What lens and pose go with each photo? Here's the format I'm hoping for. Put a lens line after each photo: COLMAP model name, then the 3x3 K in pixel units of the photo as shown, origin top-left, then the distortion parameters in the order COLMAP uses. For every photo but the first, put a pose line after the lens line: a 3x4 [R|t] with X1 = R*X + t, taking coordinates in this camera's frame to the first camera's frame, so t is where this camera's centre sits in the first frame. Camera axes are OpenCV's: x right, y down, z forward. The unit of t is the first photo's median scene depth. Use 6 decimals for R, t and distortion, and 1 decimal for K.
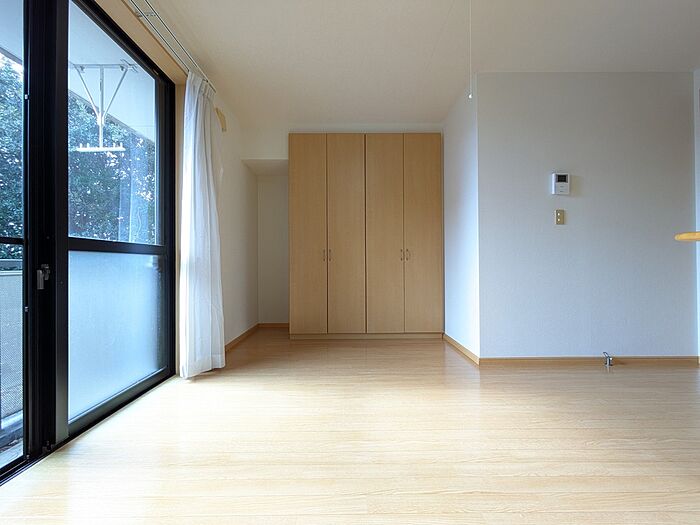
lens RADIAL K [[278.8, 0, 349.9], [0, 278.8, 261.9], [0, 0, 1]] dist [0.000868, 0.001736]
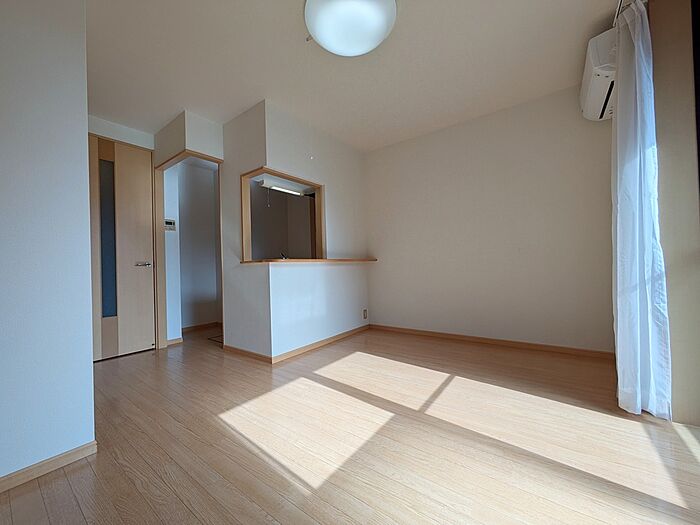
lens RADIAL K [[278.8, 0, 348.9], [0, 278.8, 264.8], [0, 0, 1]] dist [0.000868, 0.001736]
pose [[-0.795192, 0.031619, 0.605532, -0.356248], [0.031763, 0.999441, -0.010476, -0.004873], [-0.605525, 0.010903, -0.795752, 1.228703]]
